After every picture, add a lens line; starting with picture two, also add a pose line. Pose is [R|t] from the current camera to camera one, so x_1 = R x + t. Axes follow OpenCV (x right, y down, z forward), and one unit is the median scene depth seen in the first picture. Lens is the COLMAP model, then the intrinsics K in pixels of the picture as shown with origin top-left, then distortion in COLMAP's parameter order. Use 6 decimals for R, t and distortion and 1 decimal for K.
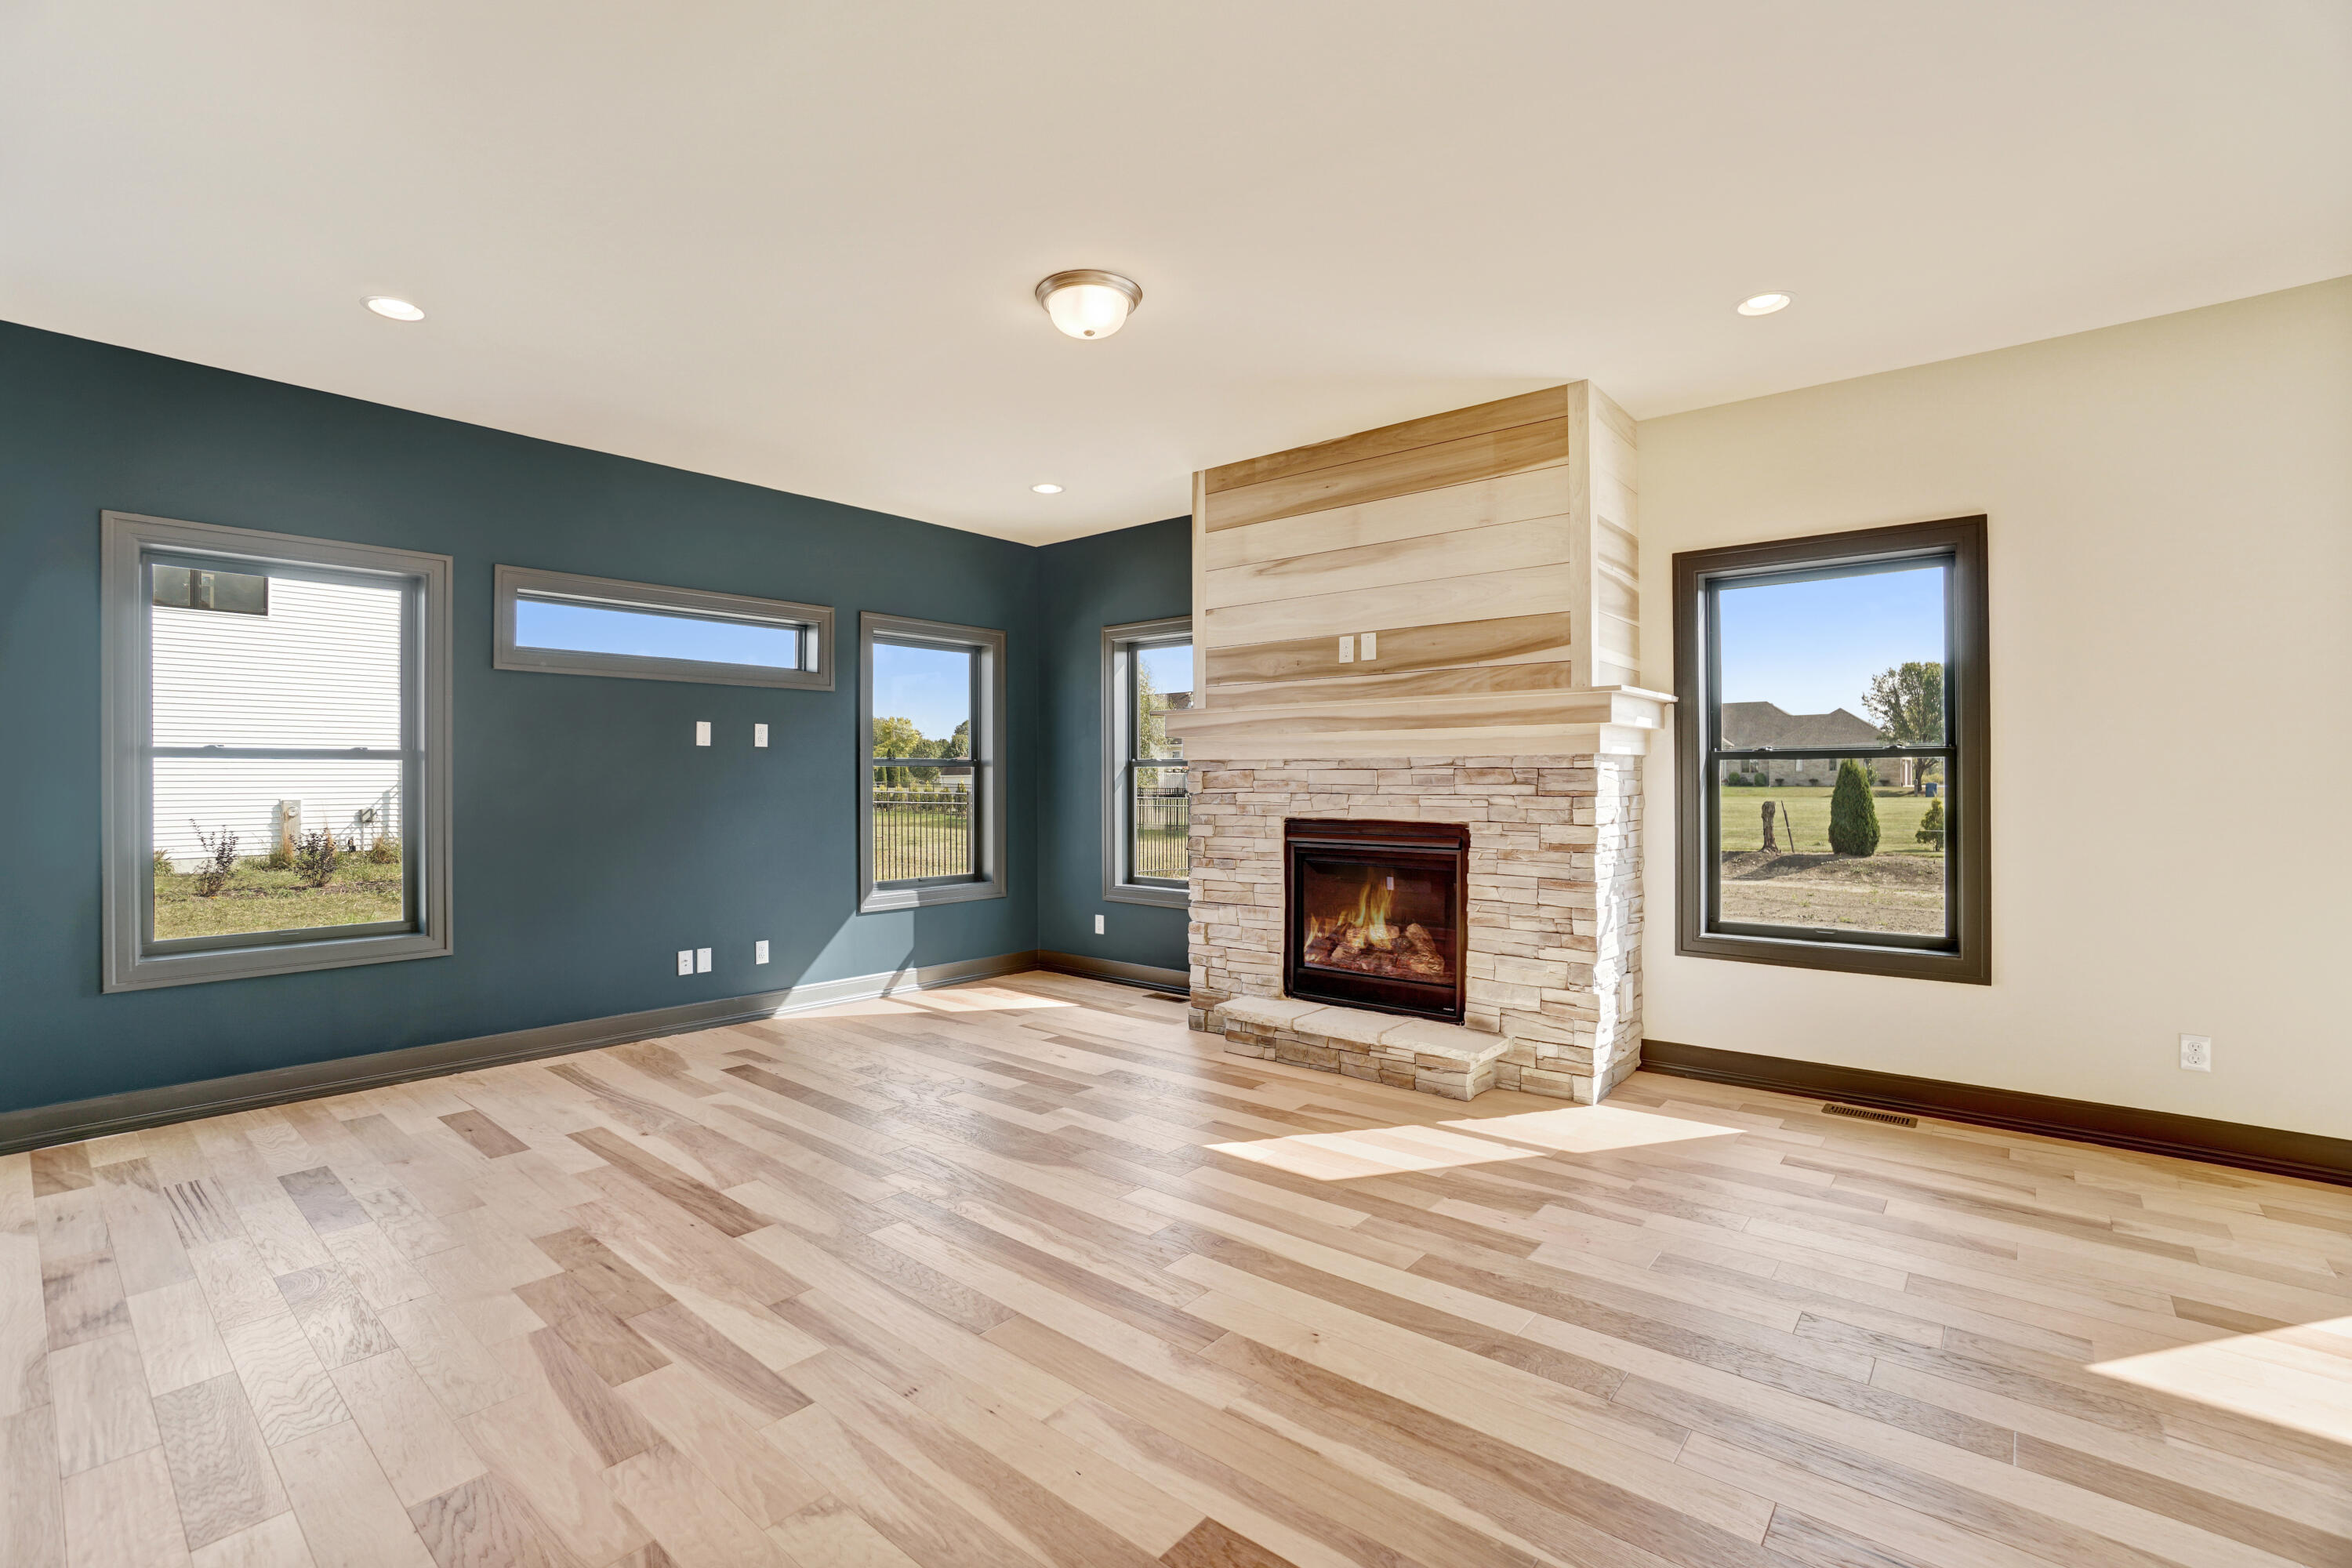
lens RADIAL K [[1045.2, 0, 1154.5], [0, 1045.2, 775.7], [0, 0, 1]] dist [-0.066071, 0.024812]
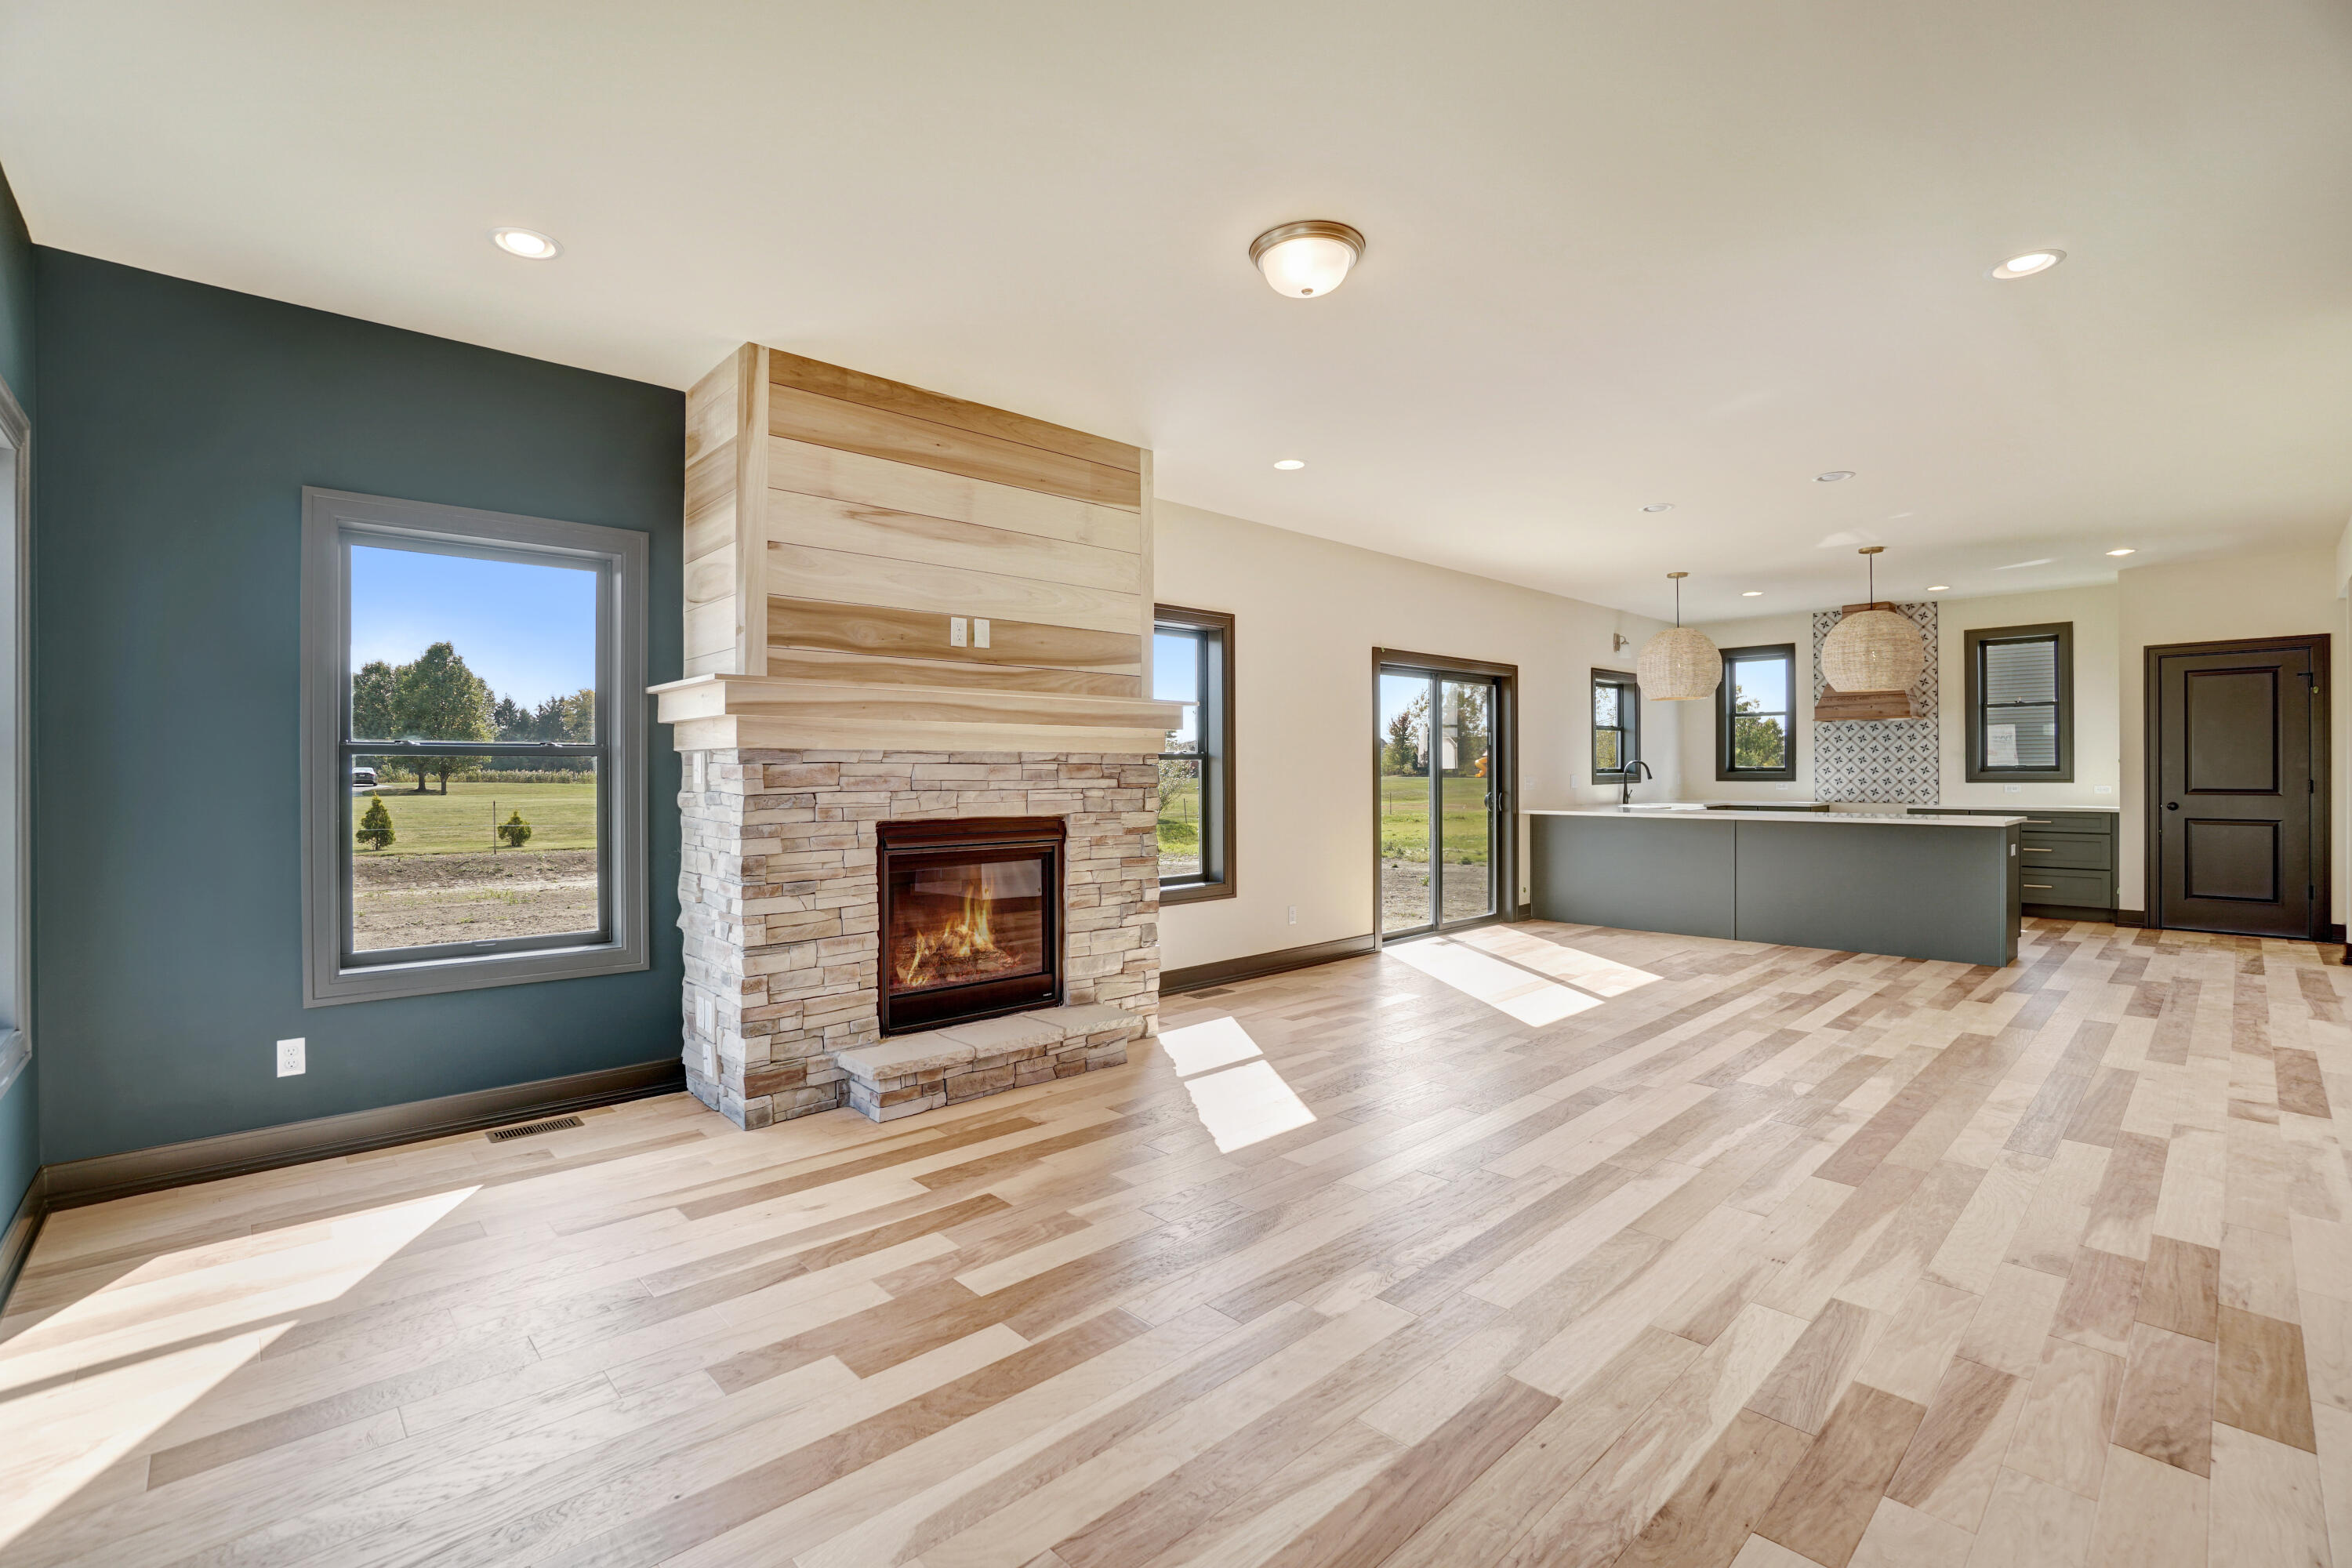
lens RADIAL K [[1045.2, 0, 1154.5], [0, 1045.2, 775.7], [0, 0, 1]] dist [-0.066071, 0.024812]
pose [[0.116257, -0.001713, 0.993218, -0.706590], [0.000965, 0.999998, 0.001611, 0.003100], [-0.993219, 0.000771, 0.116258, 0.731515]]
